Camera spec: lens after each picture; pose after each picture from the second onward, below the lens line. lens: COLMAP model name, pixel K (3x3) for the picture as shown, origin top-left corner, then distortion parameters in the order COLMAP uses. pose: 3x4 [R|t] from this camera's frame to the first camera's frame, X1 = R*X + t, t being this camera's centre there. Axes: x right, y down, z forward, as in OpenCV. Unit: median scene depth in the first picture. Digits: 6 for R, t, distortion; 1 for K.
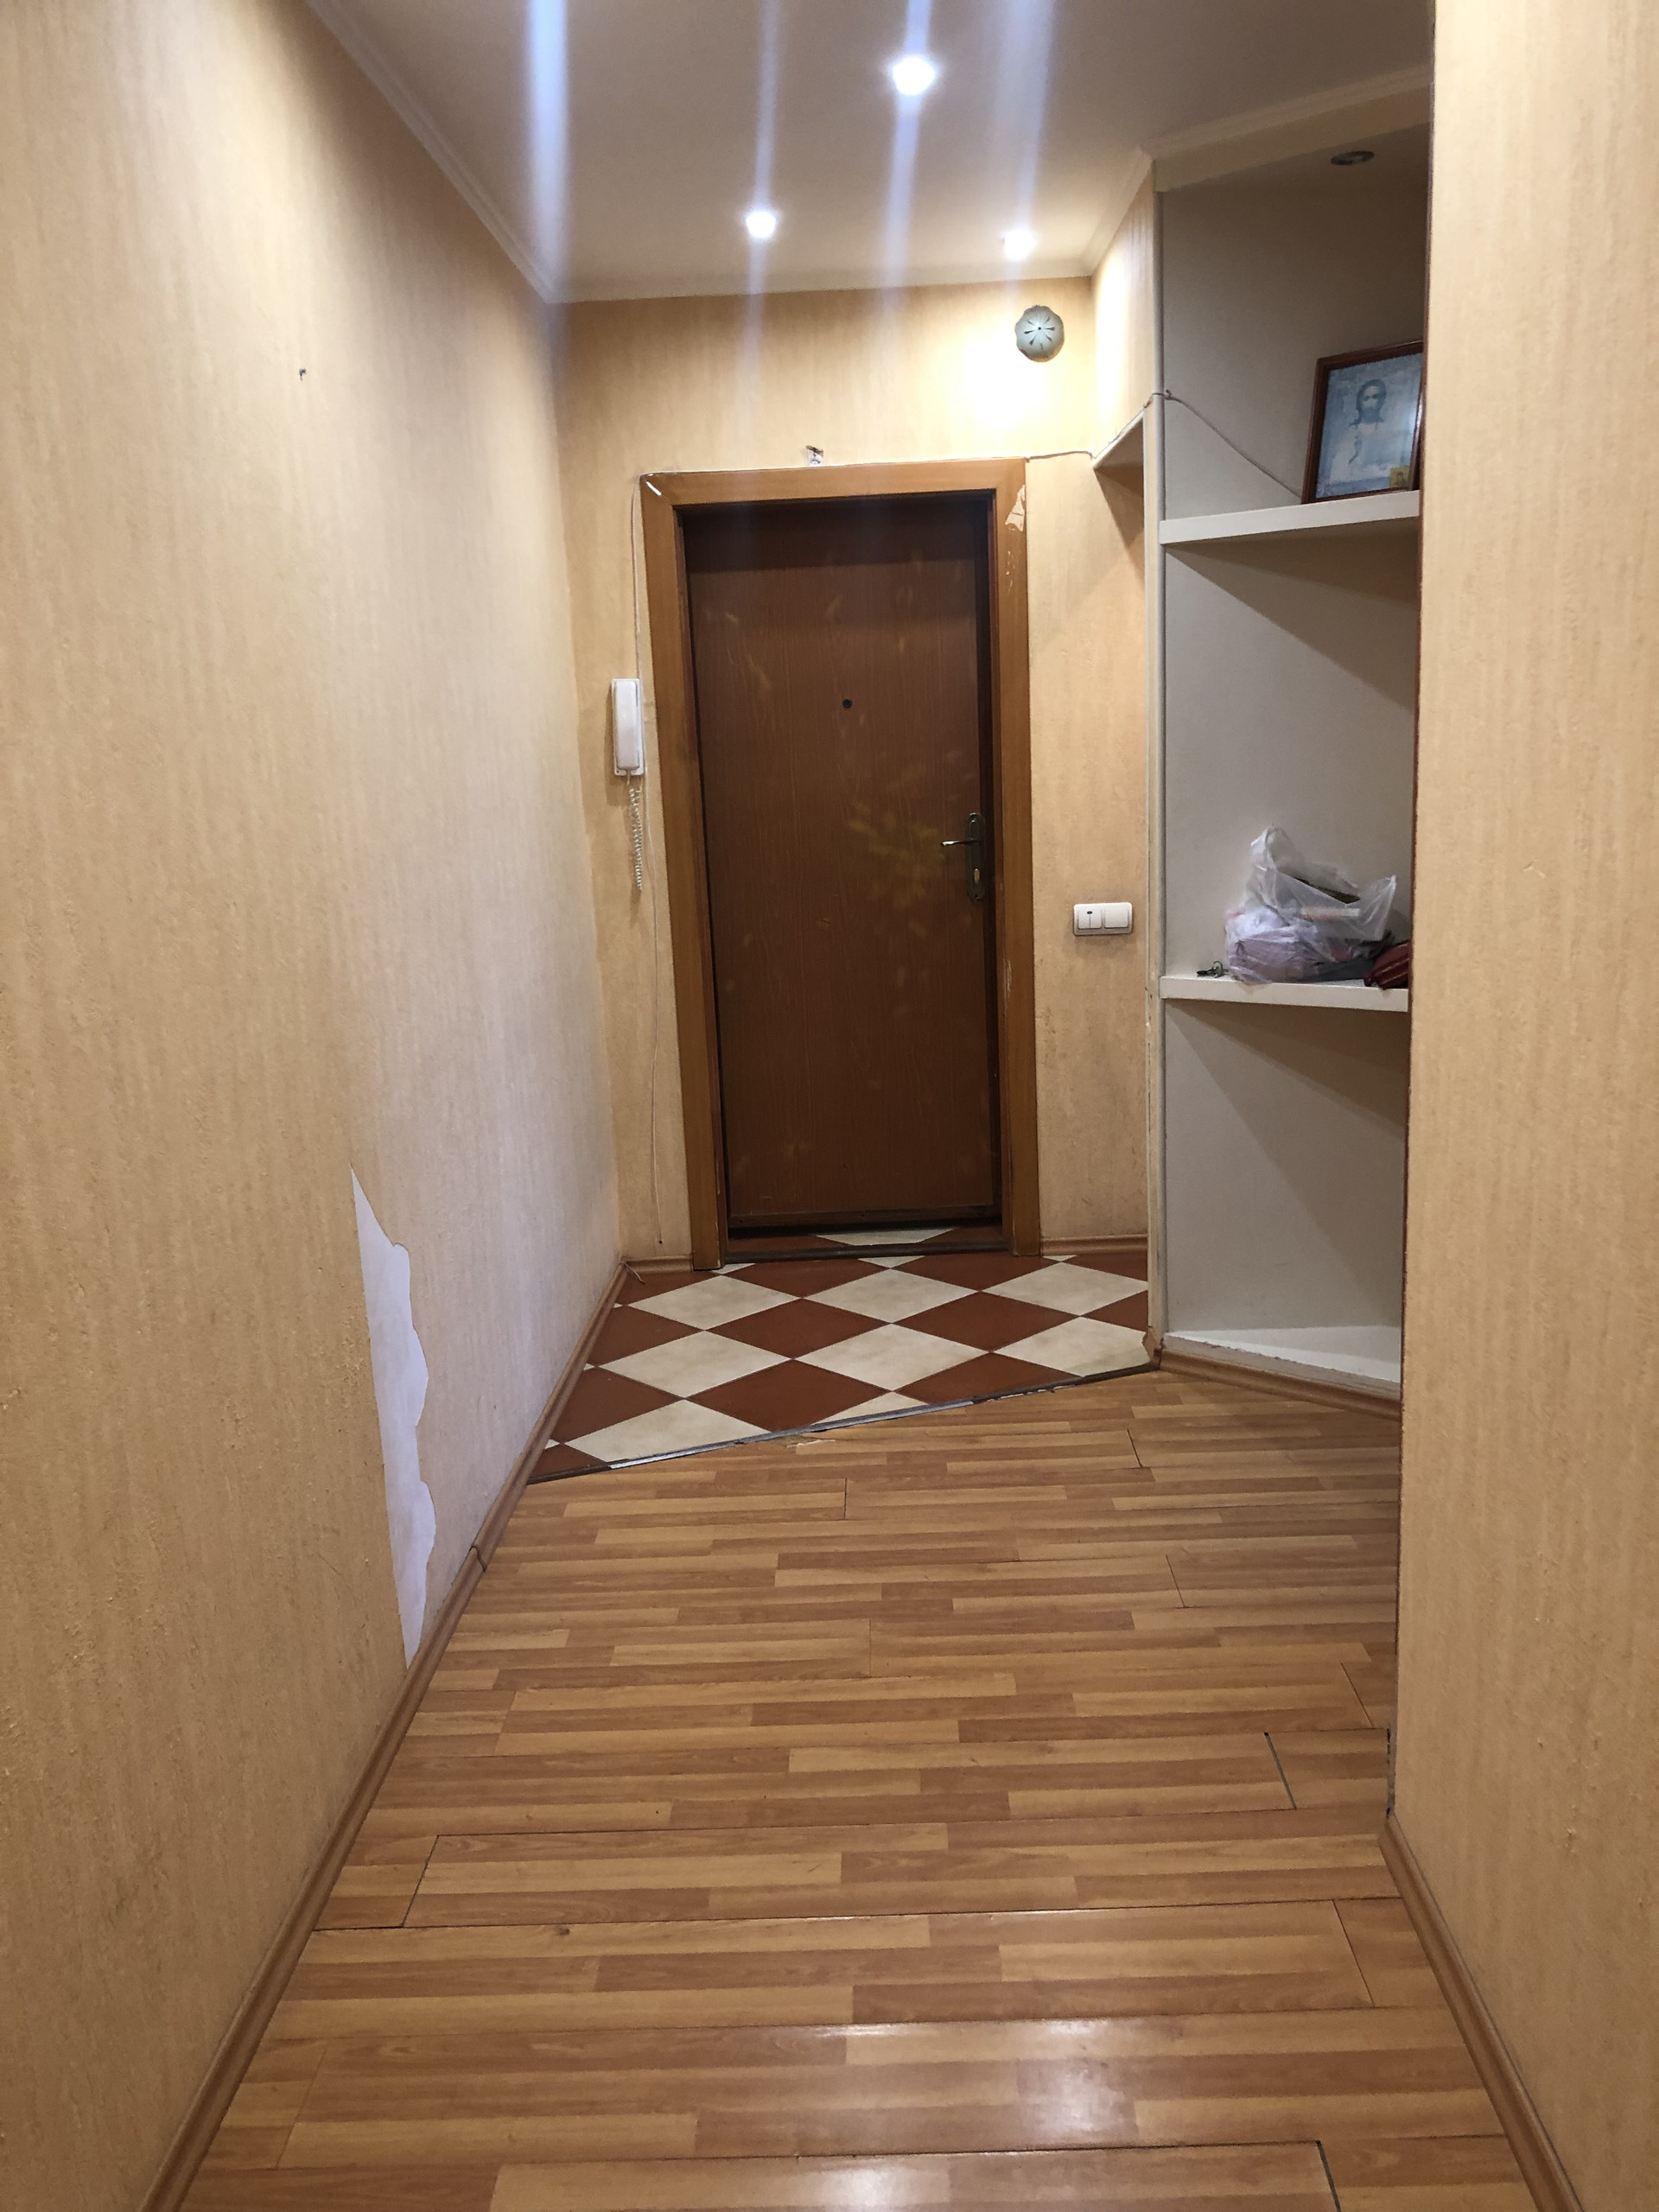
lens RADIAL K [[1823.1, 0, 829.5], [0, 1823.1, 1106.0], [0, 0, 1]] dist [-0.000446, -0.000781]
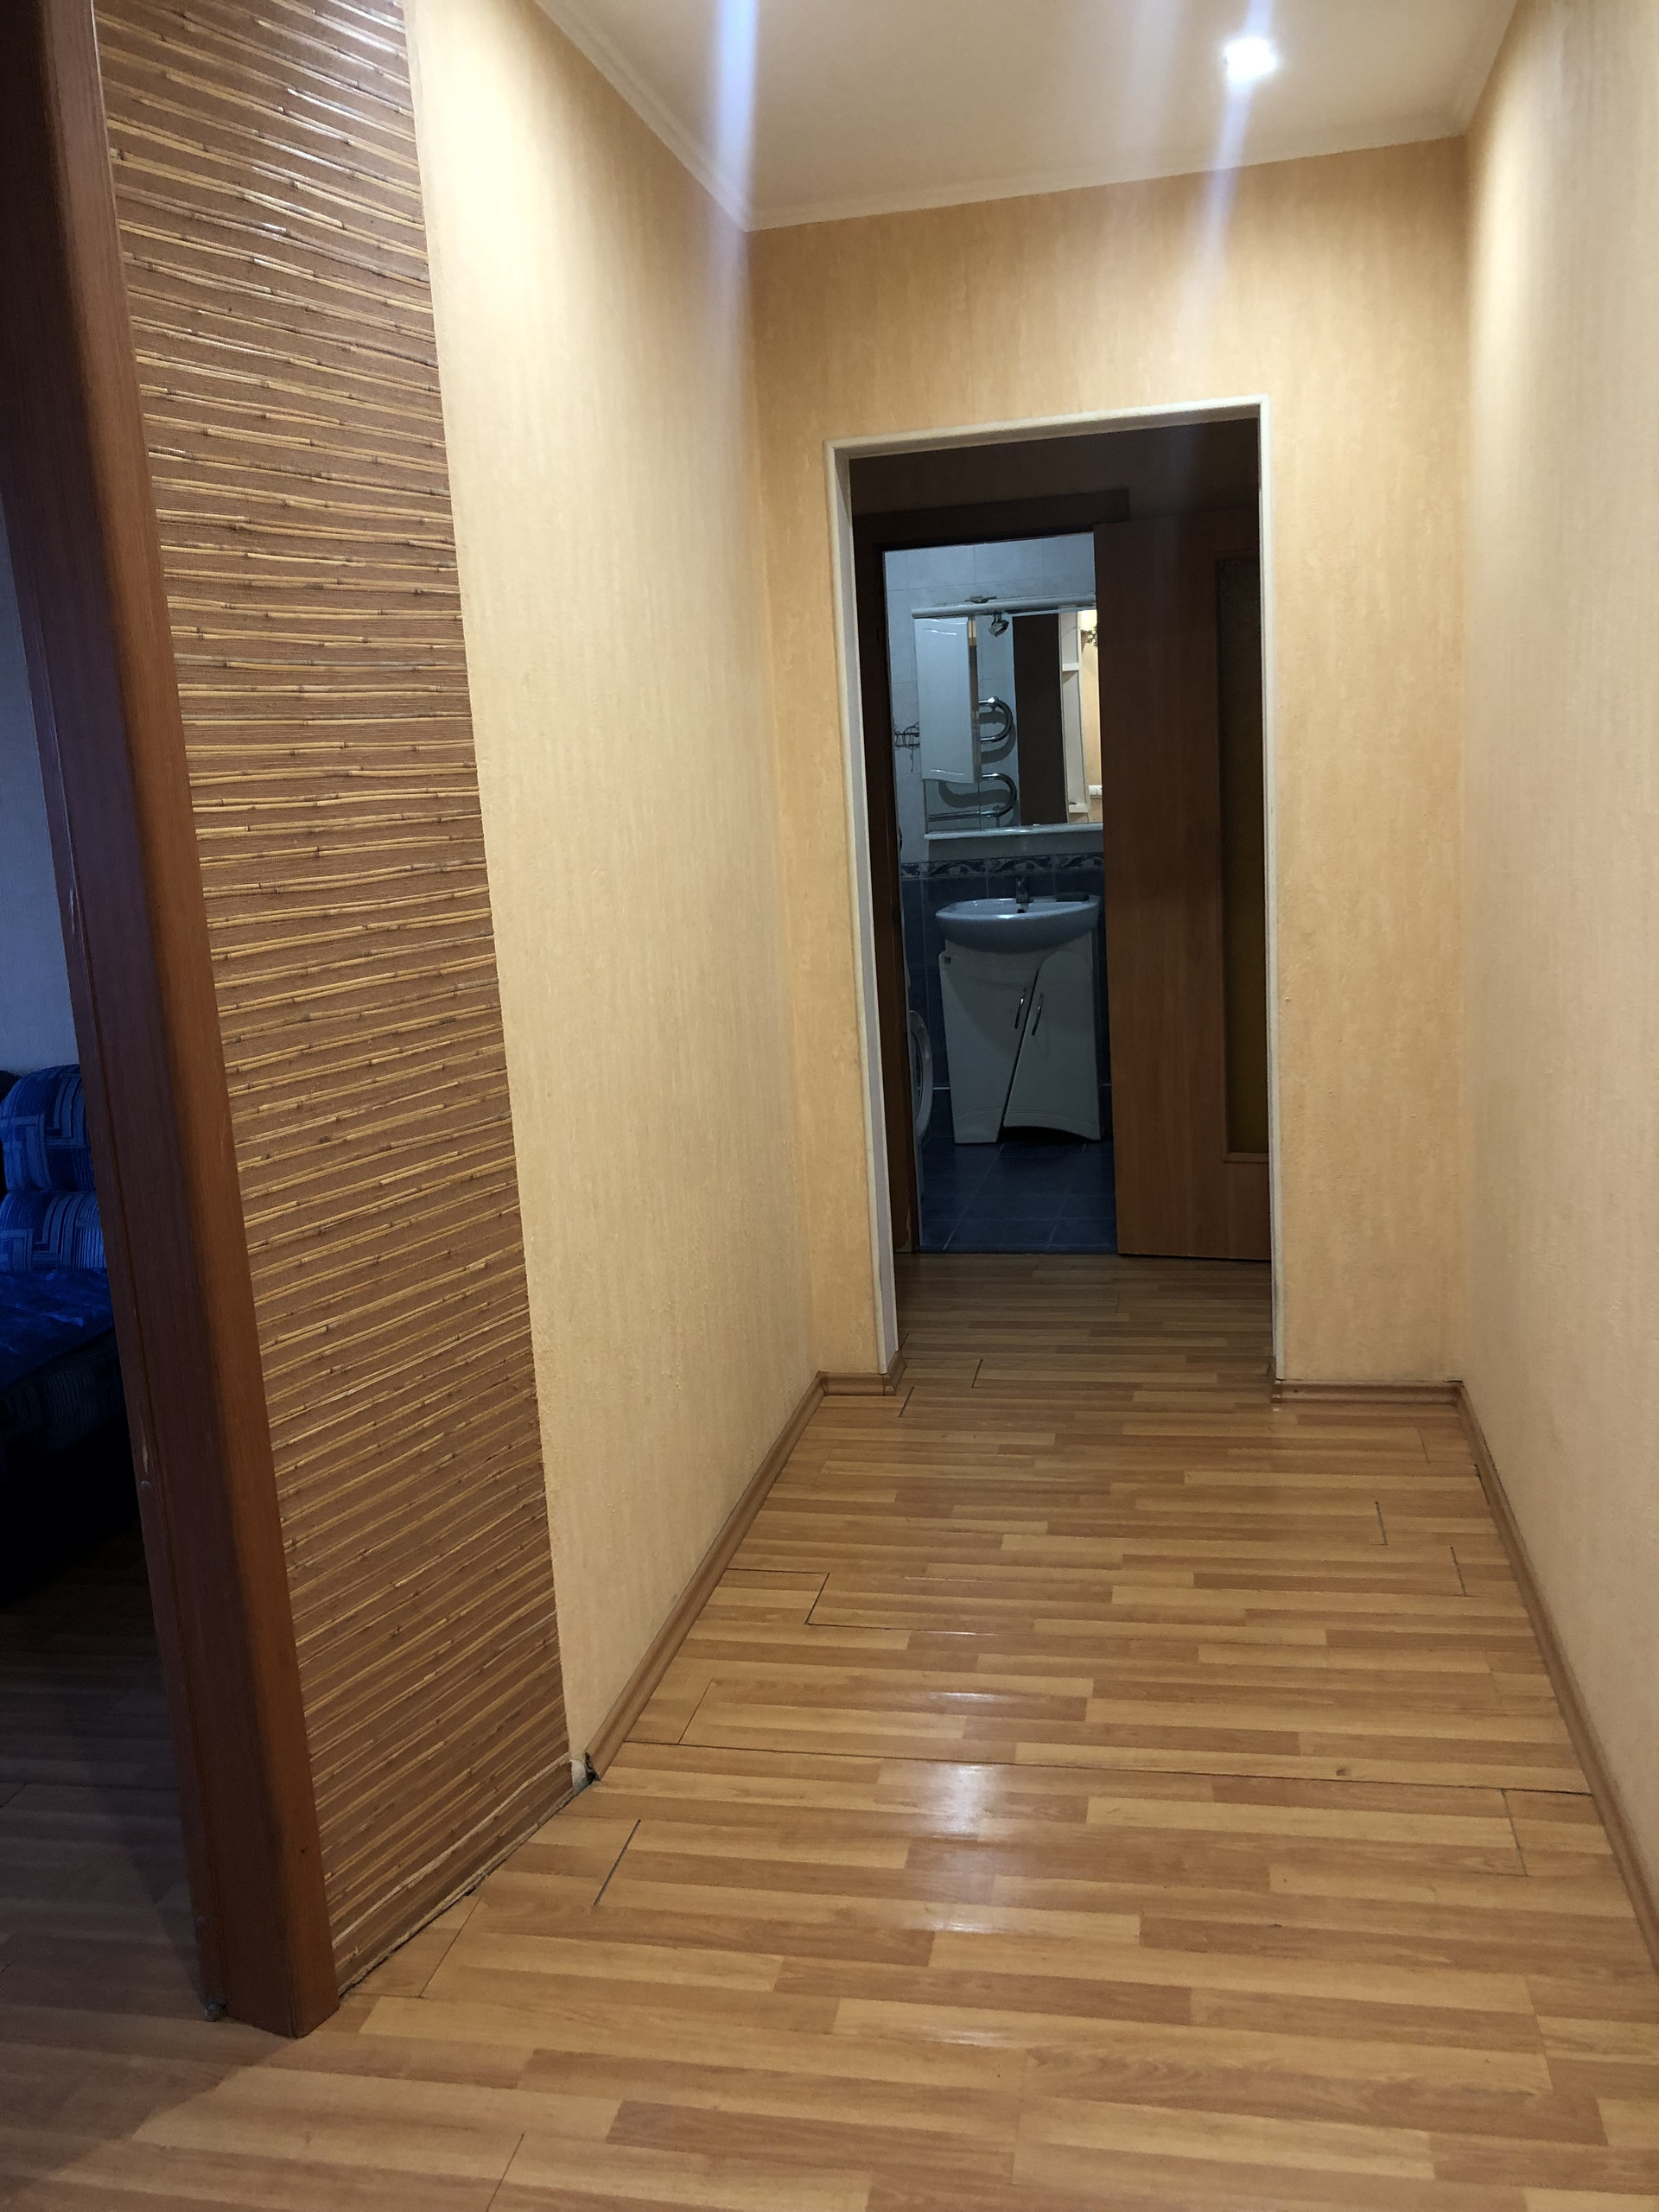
lens RADIAL K [[1777.7, 0, 826.2], [0, 1777.7, 1073.6], [0, 0, 1]] dist [-0.003278, -0.004457]
pose [[-0.977740, 0.070316, 0.197687, -0.071934], [0.135581, 0.930785, 0.339495, -0.317514], [-0.160132, 0.358740, -0.919599, 1.675339]]
